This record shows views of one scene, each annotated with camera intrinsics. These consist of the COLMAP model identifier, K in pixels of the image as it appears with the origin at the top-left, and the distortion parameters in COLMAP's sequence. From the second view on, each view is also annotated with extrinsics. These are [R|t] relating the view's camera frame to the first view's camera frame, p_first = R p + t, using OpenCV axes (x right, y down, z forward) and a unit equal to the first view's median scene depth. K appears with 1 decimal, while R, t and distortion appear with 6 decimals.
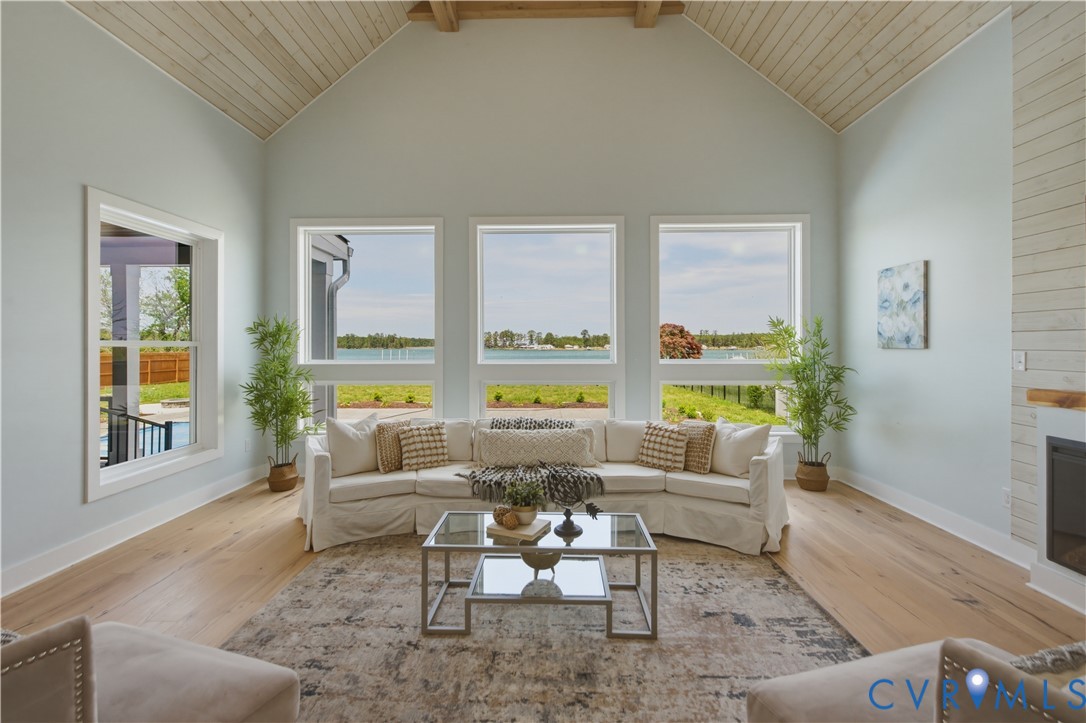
lens RADIAL K [[485.6, 0, 538.3], [0, 485.6, 347.9], [0, 0, 1]] dist [0.002851, 0.000353]
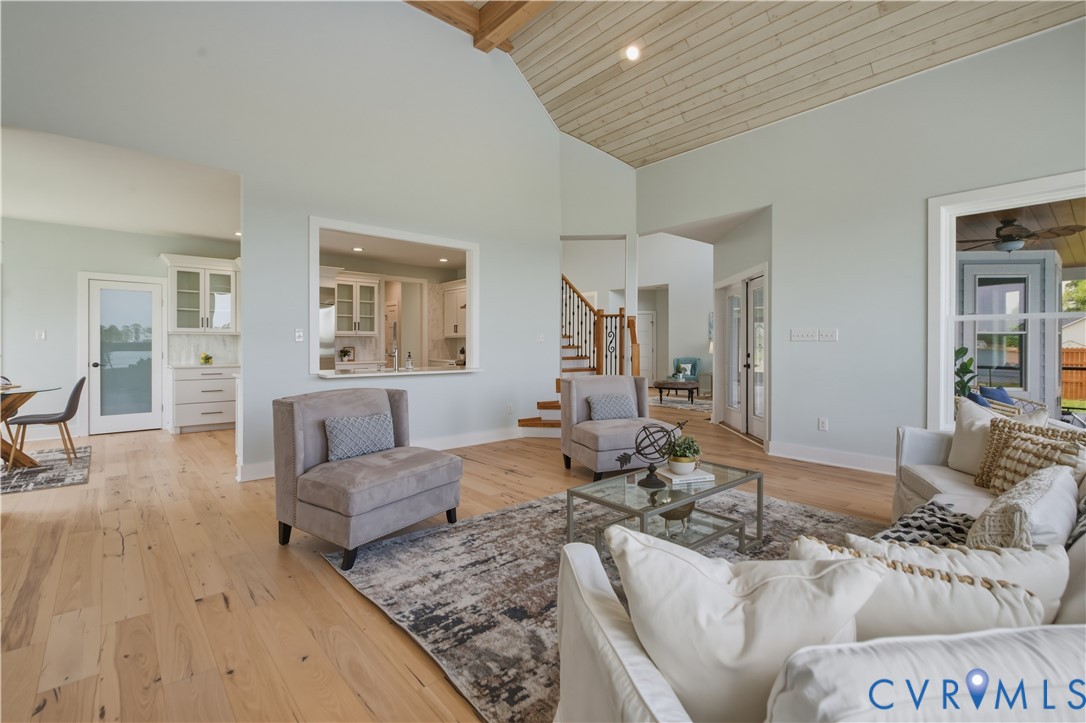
lens RADIAL K [[492.9, 0, 539.4], [0, 492.9, 346.1], [0, 0, 1]] dist [0.001249, 0.000030]
pose [[-0.734749, 0.003616, -0.678330, 0.588199], [-0.001107, 0.999978, 0.006530, 0.046232], [0.678338, 0.005549, -0.734729, 0.994930]]
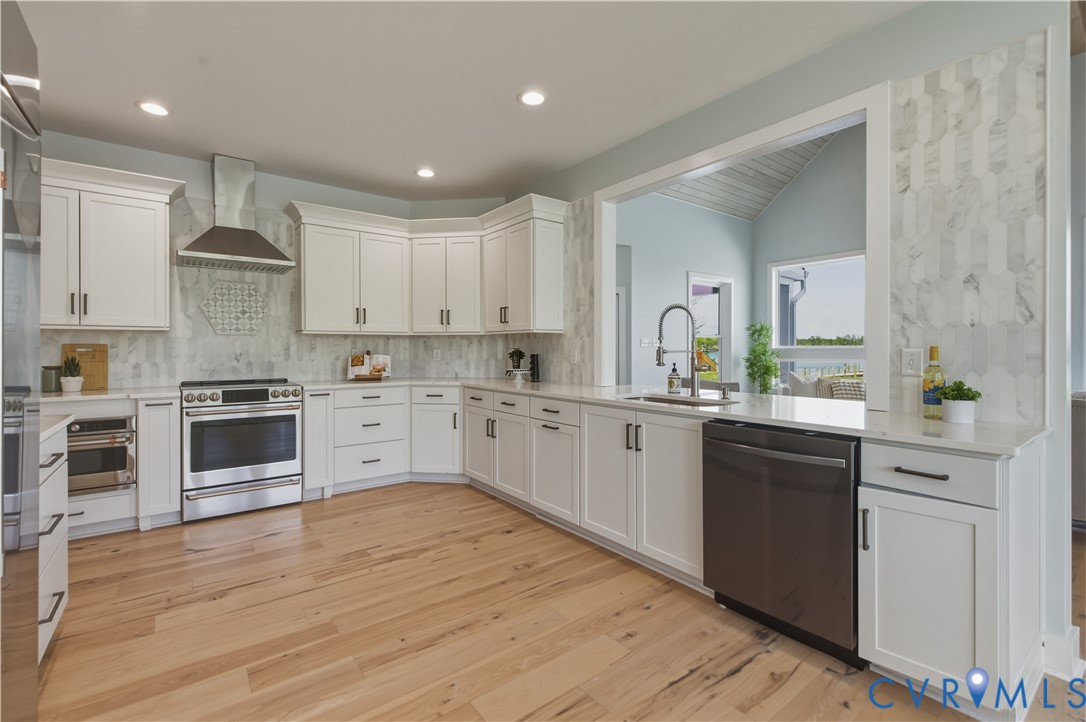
lens RADIAL K [[474.6, 0, 541.9], [0, 474.6, 349.9], [0, 0, 1]] dist [0.001228, 0.000128]
pose [[0.627664, 0.002571, -0.778480, 0.374224], [-0.003593, 0.999993, 0.000405, 0.051985], [0.778476, 0.002543, 0.627669, -0.850959]]
